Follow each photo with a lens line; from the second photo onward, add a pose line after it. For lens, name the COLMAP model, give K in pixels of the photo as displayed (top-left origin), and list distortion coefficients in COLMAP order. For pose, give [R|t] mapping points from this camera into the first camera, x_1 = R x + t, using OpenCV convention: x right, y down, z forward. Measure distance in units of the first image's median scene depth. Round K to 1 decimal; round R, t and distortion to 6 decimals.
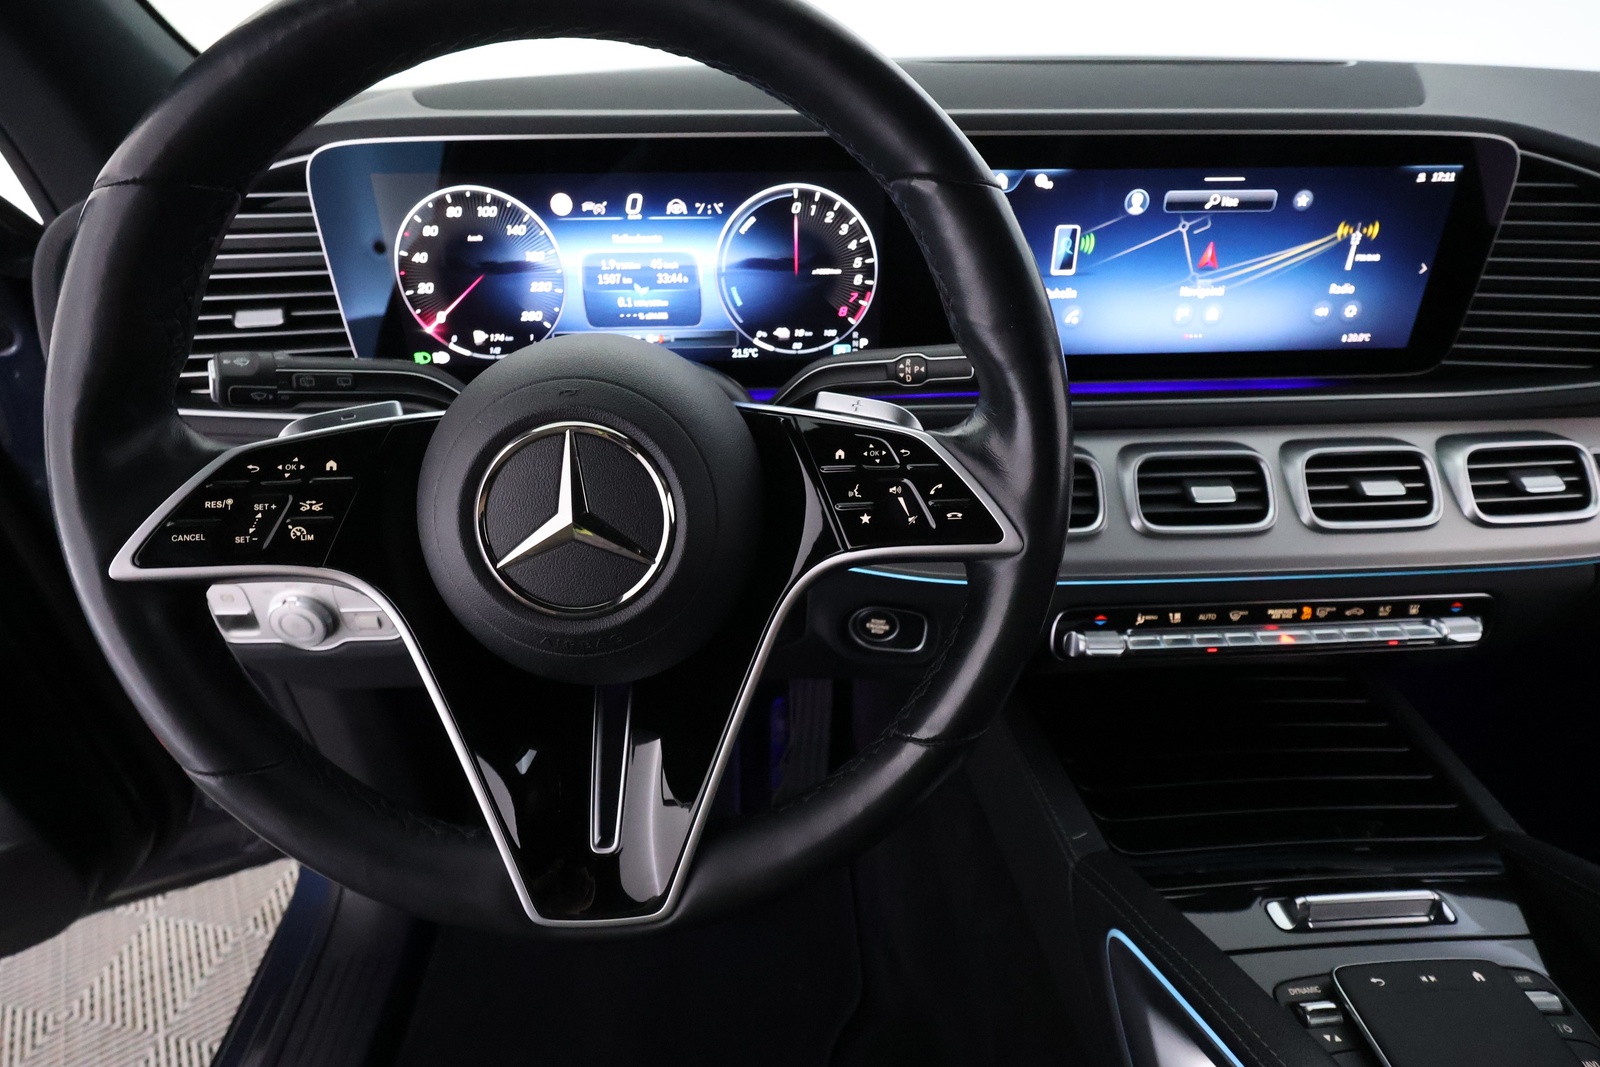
lens RADIAL K [[840.0, 0, 802.6], [0, 840.0, 530.0], [0, 0, 1]] dist [0.005053, -0.000400]
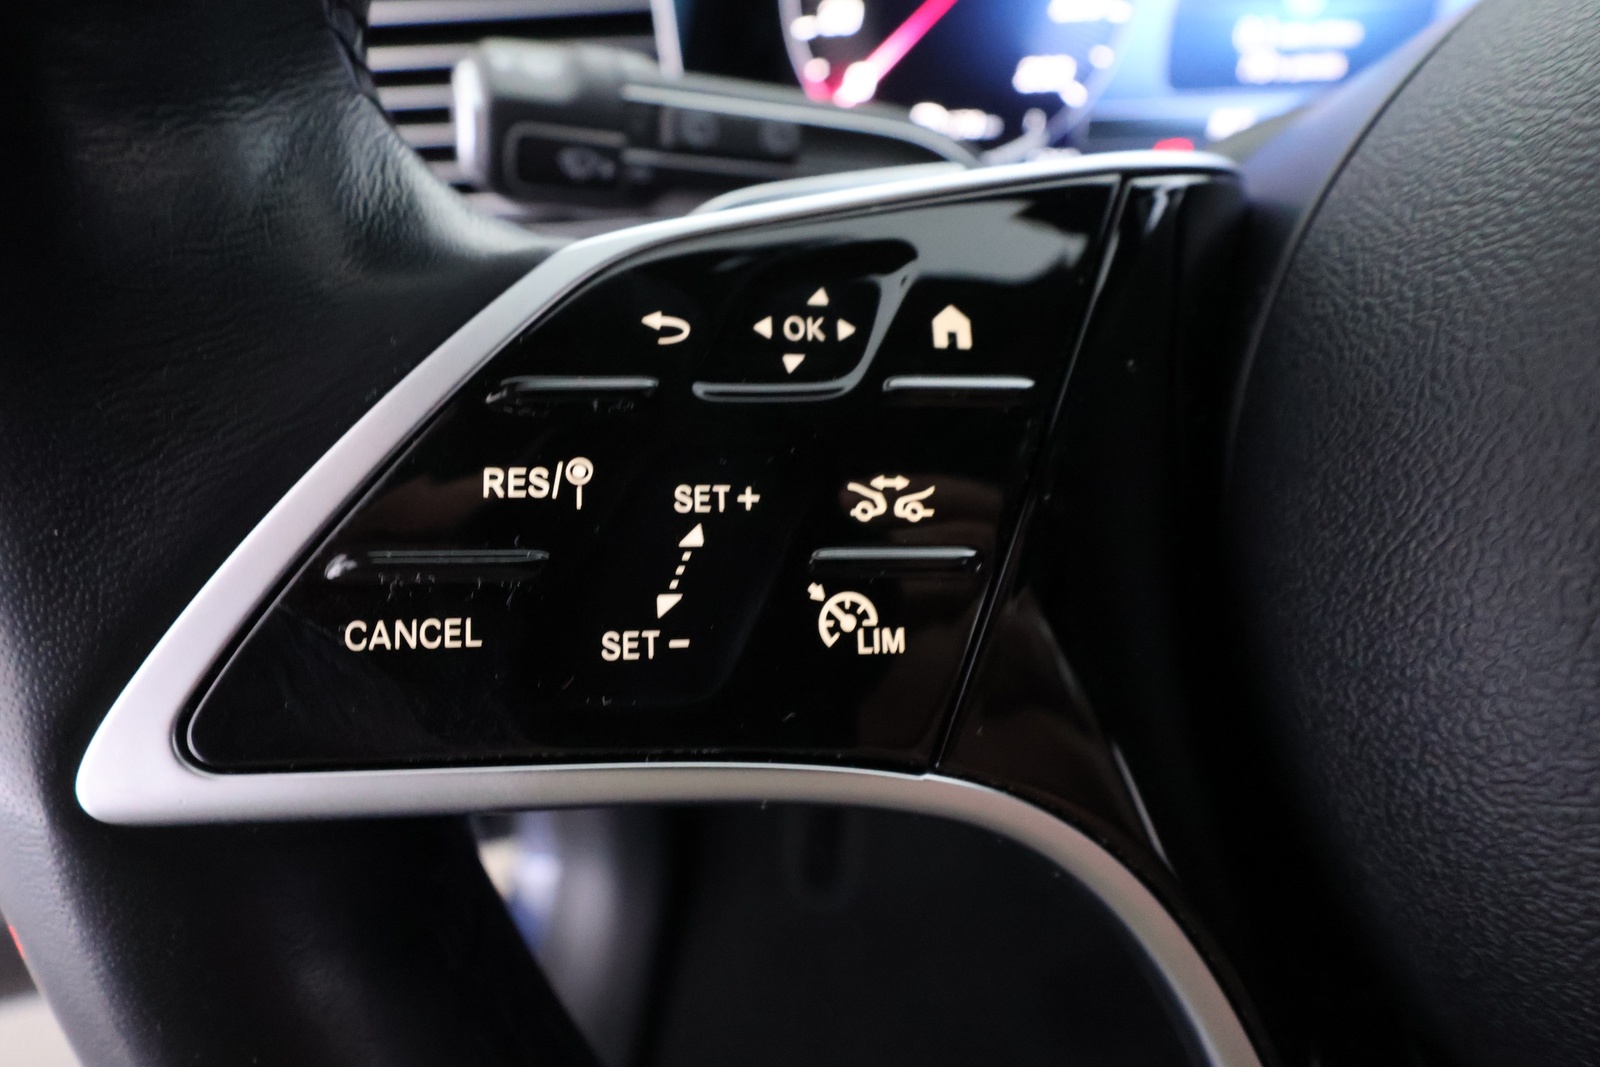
lens RADIAL K [[840.0, 0, 794.9], [0, 840.0, 533.5], [0, 0, 1]] dist [0.005053, -0.000400]
pose [[0.982140, 0.053671, -0.180334, -0.359548], [-0.041848, 0.996757, 0.068738, -0.021519], [0.183438, -0.059963, 0.981201, 0.487461]]
